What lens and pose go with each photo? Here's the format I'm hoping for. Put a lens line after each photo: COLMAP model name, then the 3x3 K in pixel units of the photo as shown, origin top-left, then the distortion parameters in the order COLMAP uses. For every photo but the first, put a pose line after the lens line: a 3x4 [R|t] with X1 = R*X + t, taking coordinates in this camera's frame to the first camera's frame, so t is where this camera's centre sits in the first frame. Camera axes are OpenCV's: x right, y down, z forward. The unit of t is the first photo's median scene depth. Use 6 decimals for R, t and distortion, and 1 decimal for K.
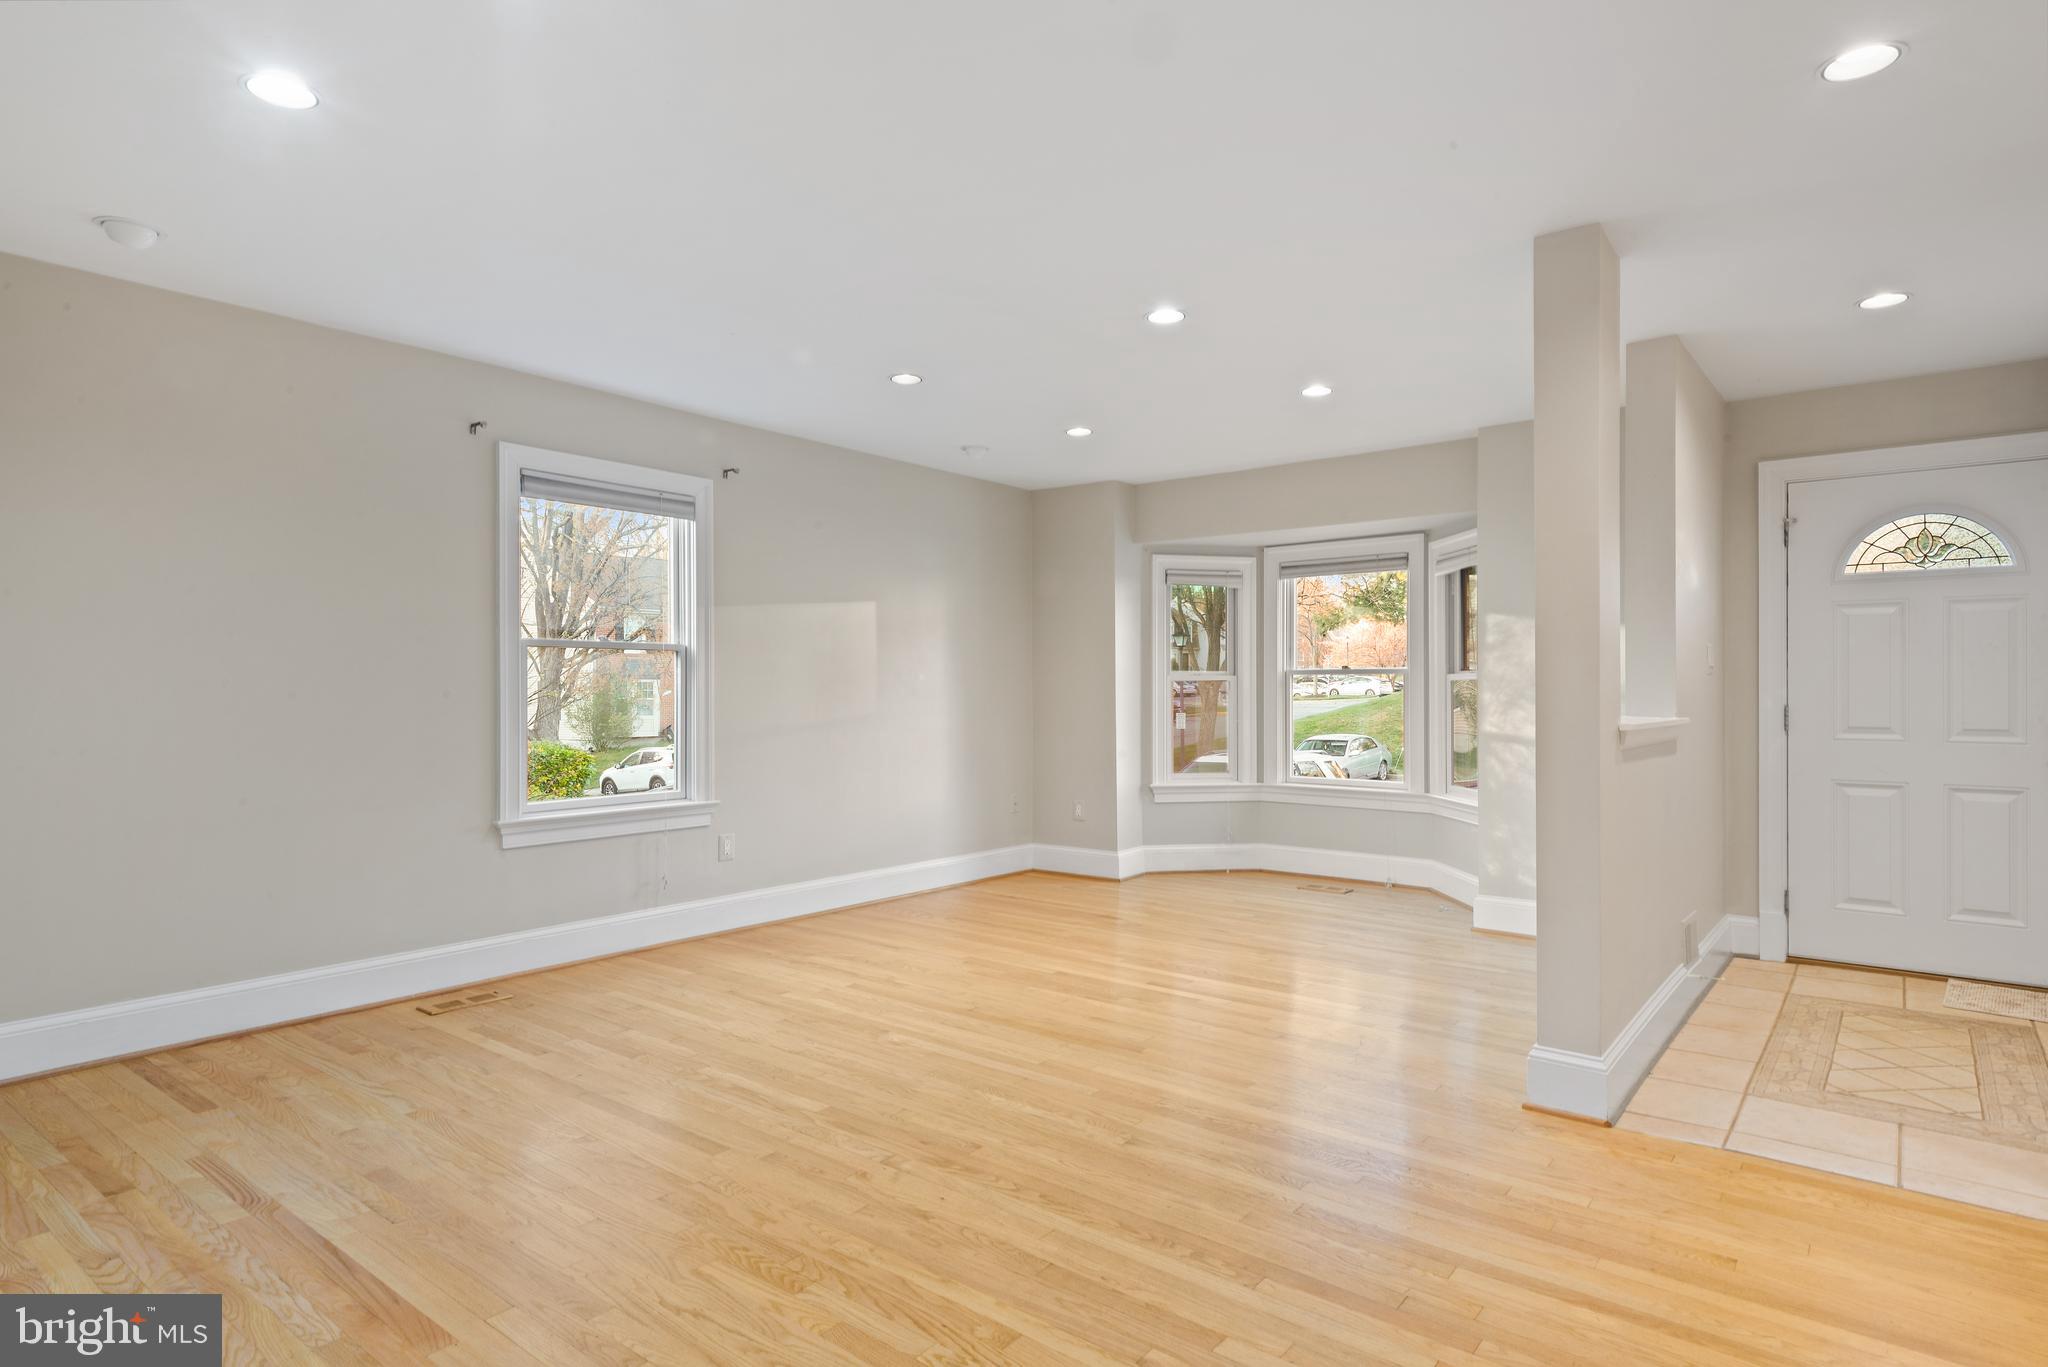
lens RADIAL K [[1115.4, 0, 1024.0], [0, 1115.4, 683.5], [0, 0, 1]] dist [0.035856, -0.000015]
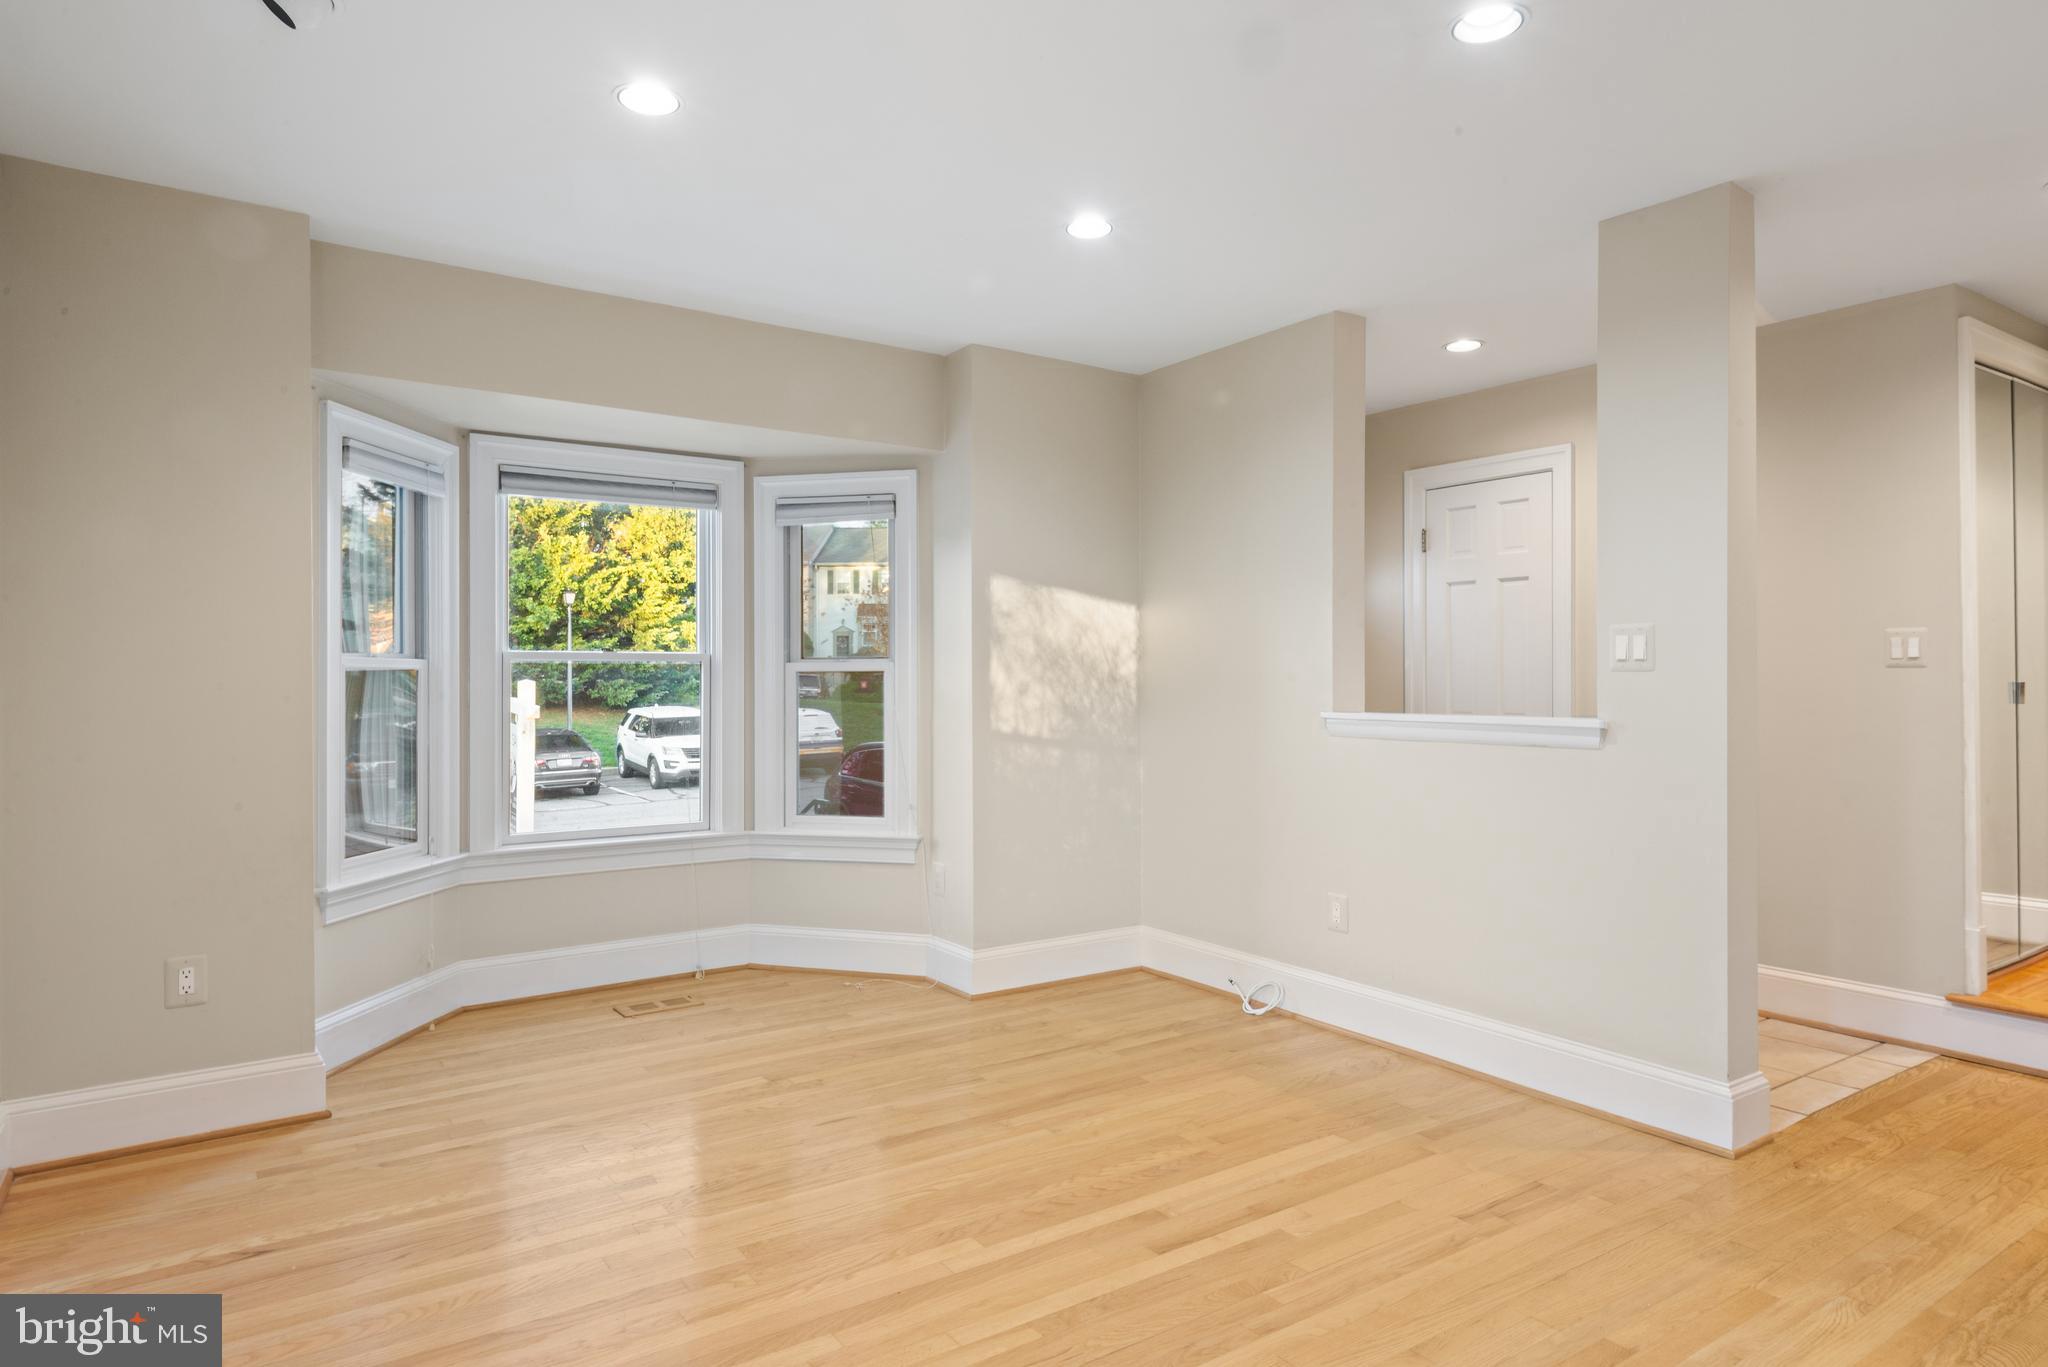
lens RADIAL K [[1169.4, 0, 1024.0], [0, 1169.4, 683.5], [0, 0, 1]] dist [0.045264, -0.036224]
pose [[0.292202, -0.002505, 0.956353, -0.539198], [-0.004637, 0.999981, 0.004036, 0.001676], [-0.956345, -0.005614, 0.292184, 1.123802]]
